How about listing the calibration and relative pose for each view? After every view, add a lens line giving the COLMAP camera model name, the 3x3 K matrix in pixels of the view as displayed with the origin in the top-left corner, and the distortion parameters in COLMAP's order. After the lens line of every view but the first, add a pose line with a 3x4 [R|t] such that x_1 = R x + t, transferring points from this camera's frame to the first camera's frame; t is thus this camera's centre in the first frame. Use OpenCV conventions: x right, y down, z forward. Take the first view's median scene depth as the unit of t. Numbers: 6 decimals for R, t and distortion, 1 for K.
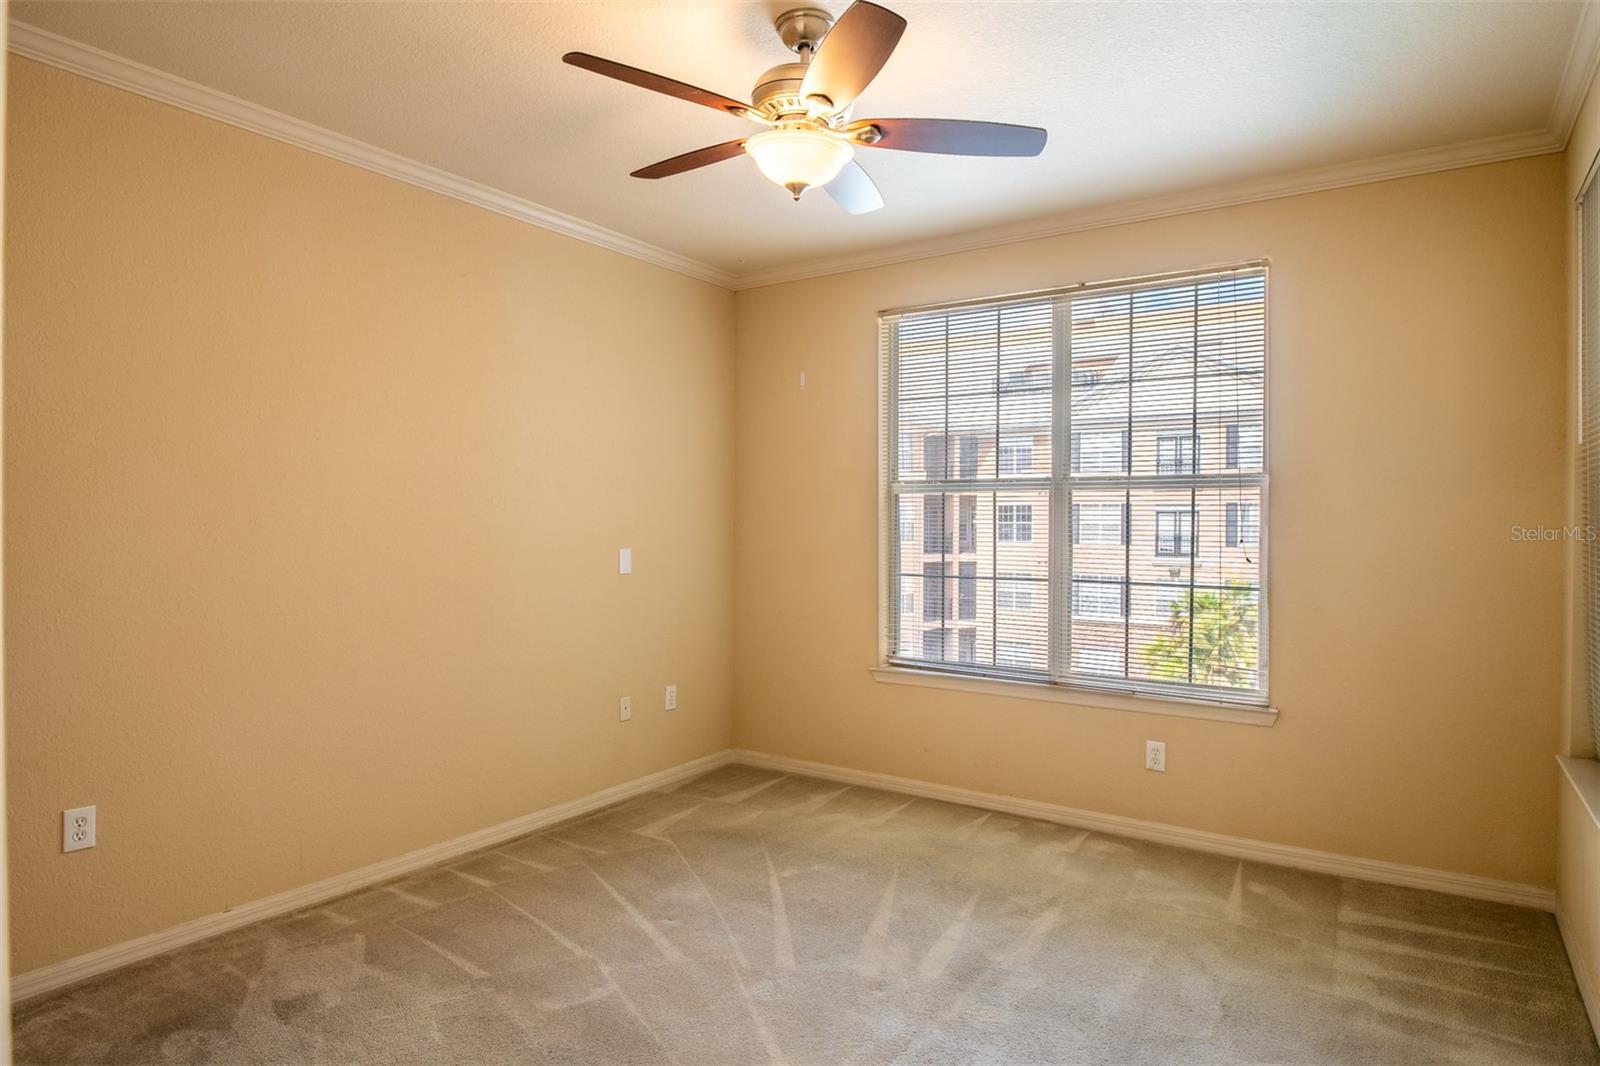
lens RADIAL K [[933.8, 0, 794.4], [0, 933.8, 527.5], [0, 0, 1]] dist [-0.022443, 0.002514]
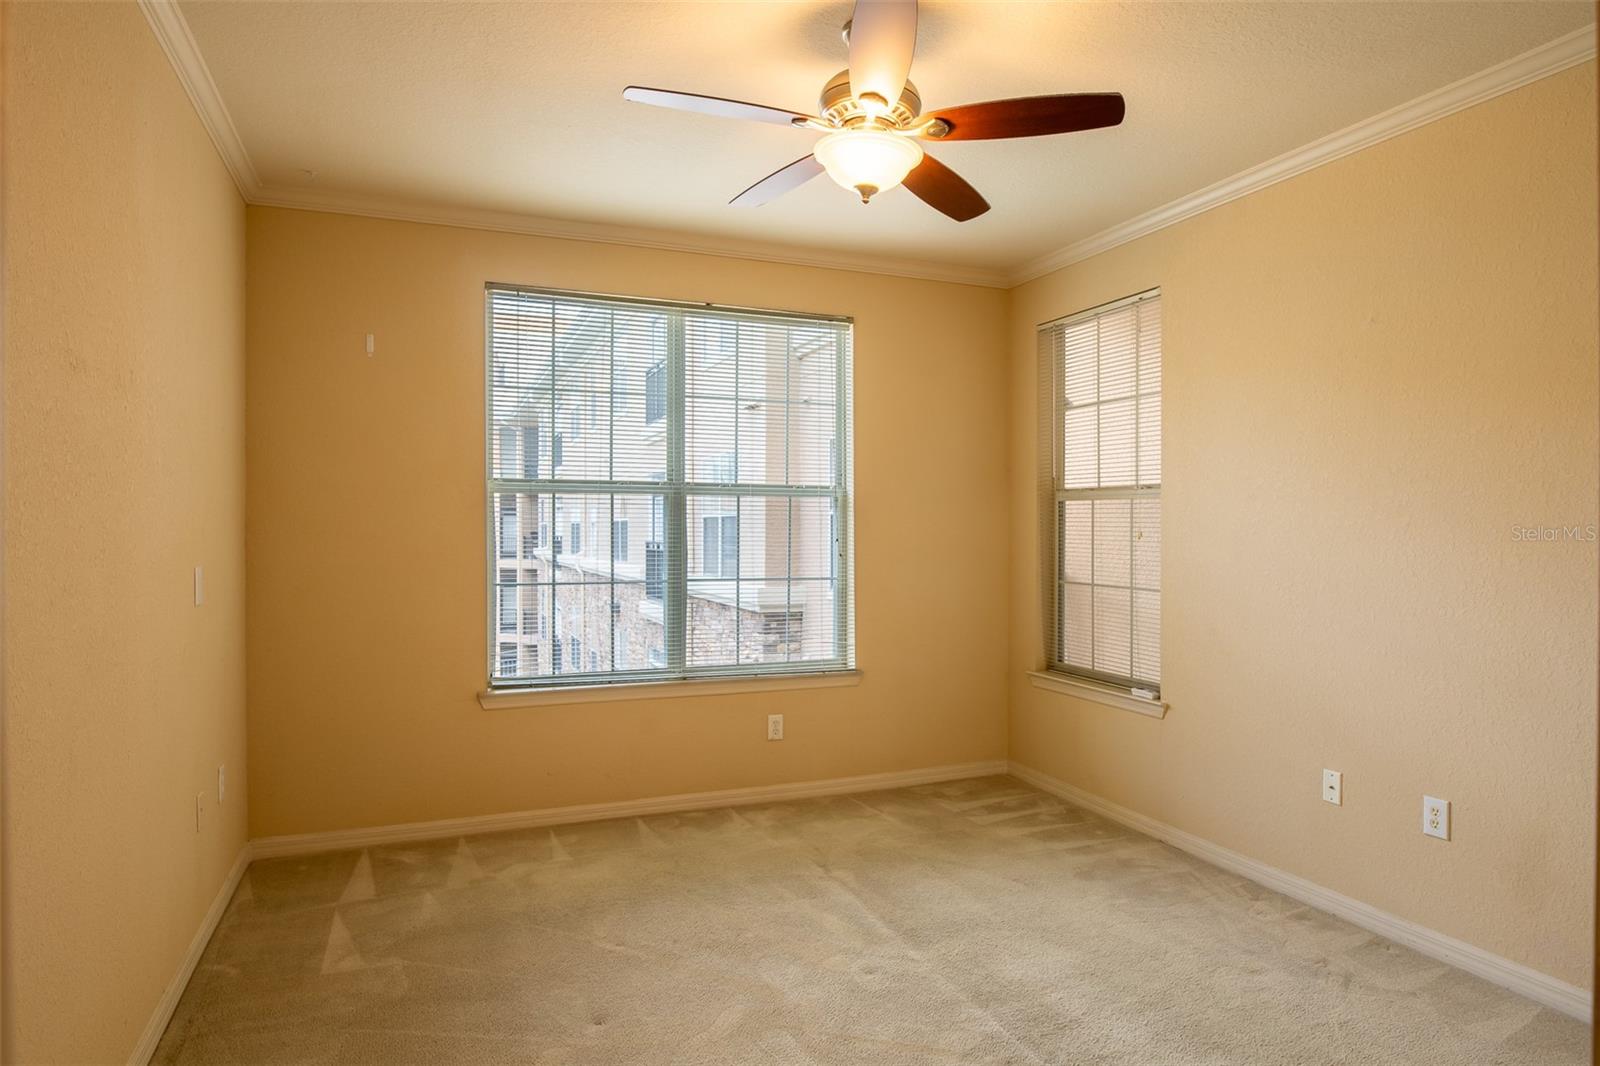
lens RADIAL K [[942.8, 0, 804.4], [0, 942.8, 528.7], [0, 0, 1]] dist [-0.006200, -0.000220]
pose [[0.555269, -0.004519, 0.831658, -0.567177], [0.006405, 0.999979, 0.001157, -0.002148], [-0.831646, 0.004684, 0.555286, 0.319944]]
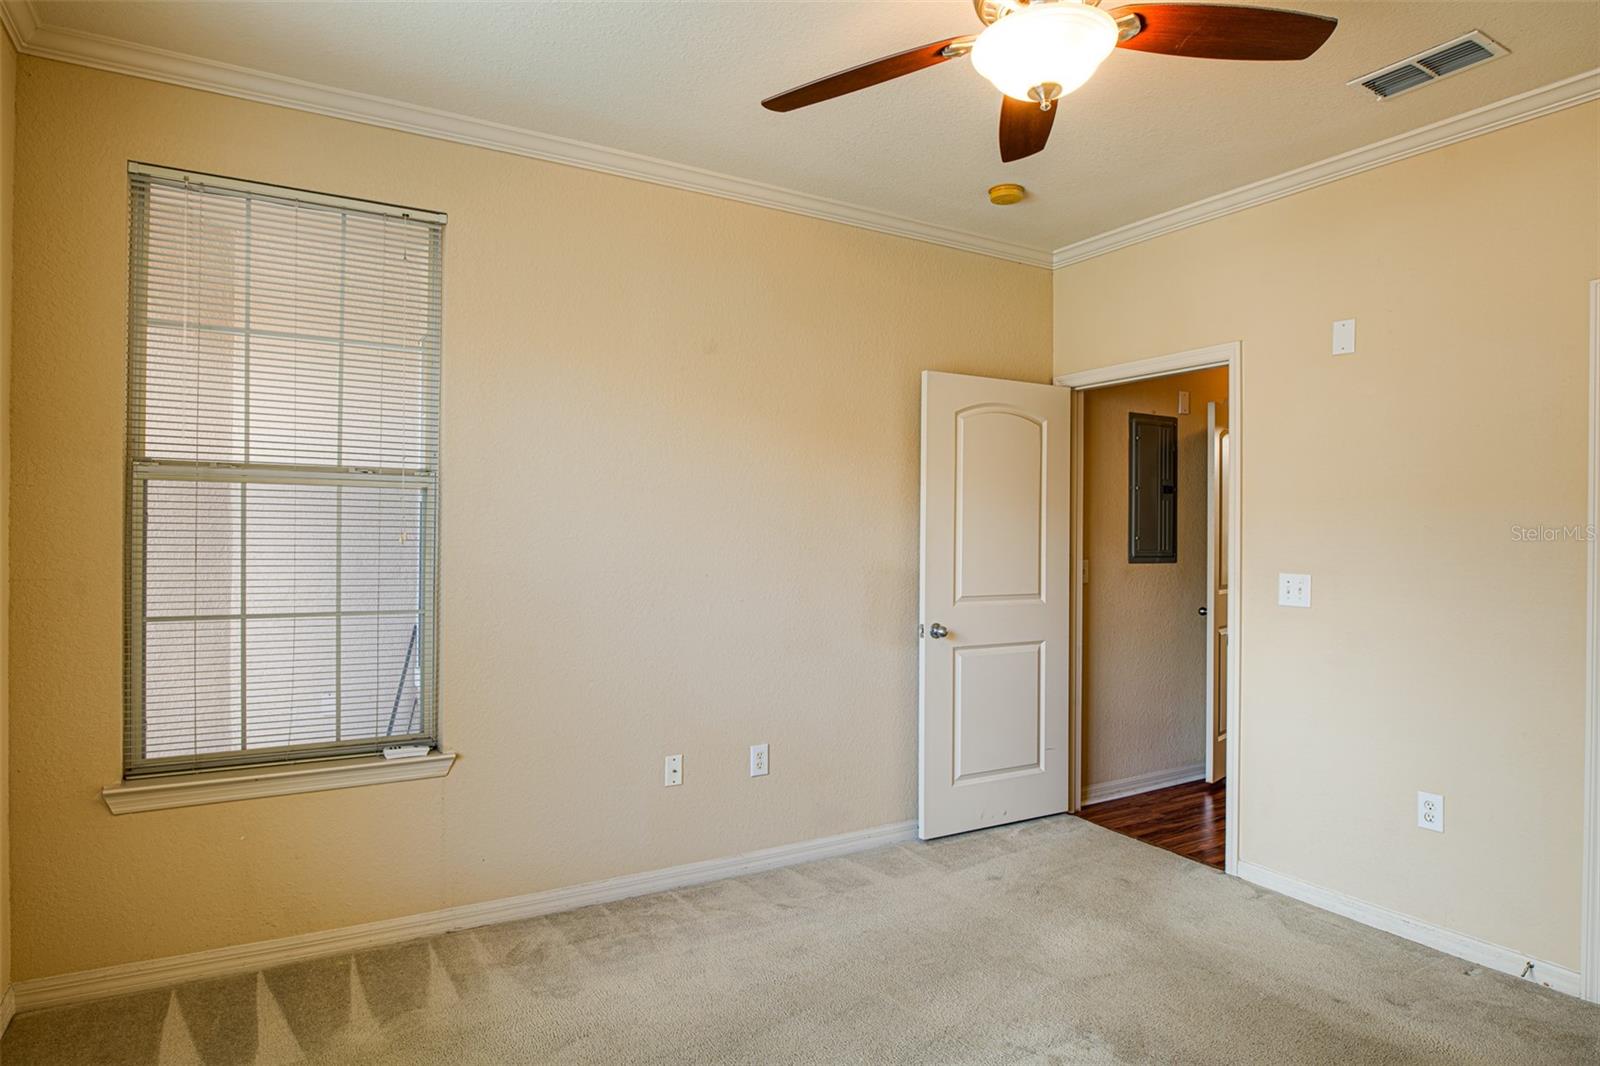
lens RADIAL K [[933.8, 0, 794.4], [0, 933.8, 527.5], [0, 0, 1]] dist [-0.022443, 0.002514]
pose [[-0.903987, -0.009139, 0.427463, -0.087322], [-0.008272, 0.999958, 0.003886, -0.005206], [-0.427481, -0.000023, -0.904025, 1.162684]]
